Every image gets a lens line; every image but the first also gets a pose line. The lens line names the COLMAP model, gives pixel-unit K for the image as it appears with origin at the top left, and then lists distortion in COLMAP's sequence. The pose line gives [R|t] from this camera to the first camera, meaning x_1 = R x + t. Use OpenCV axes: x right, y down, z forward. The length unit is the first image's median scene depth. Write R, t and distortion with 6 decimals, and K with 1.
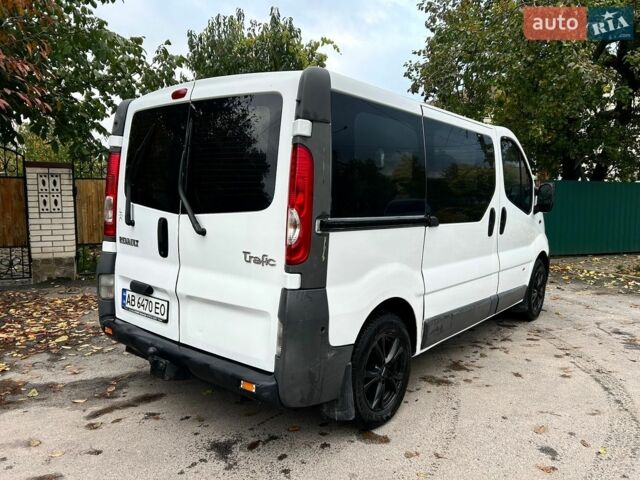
lens RADIAL K [[492.0, 0, 320.6], [0, 492.0, 241.1], [0, 0, 1]] dist [0.010855, -0.003310]
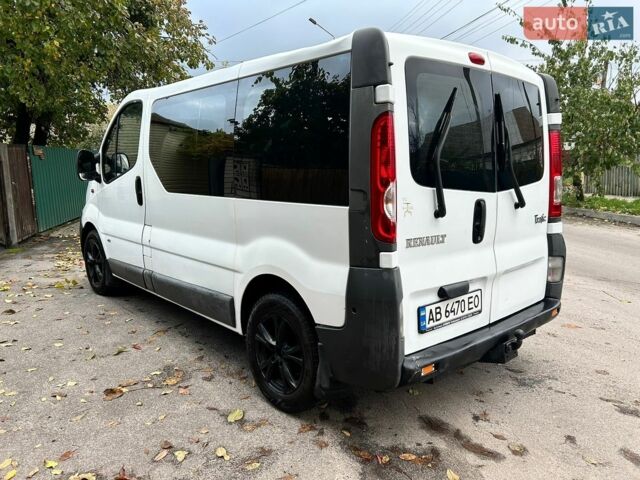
lens RADIAL K [[492.0, 0, 320.0], [0, 492.0, 241.7], [0, 0, 1]] dist [0.010855, -0.003310]
pose [[0.150342, -0.177349, 0.972597, -1.125069], [0.107297, 0.980894, 0.162276, -0.133894], [-0.982794, 0.079960, 0.166498, 1.029937]]
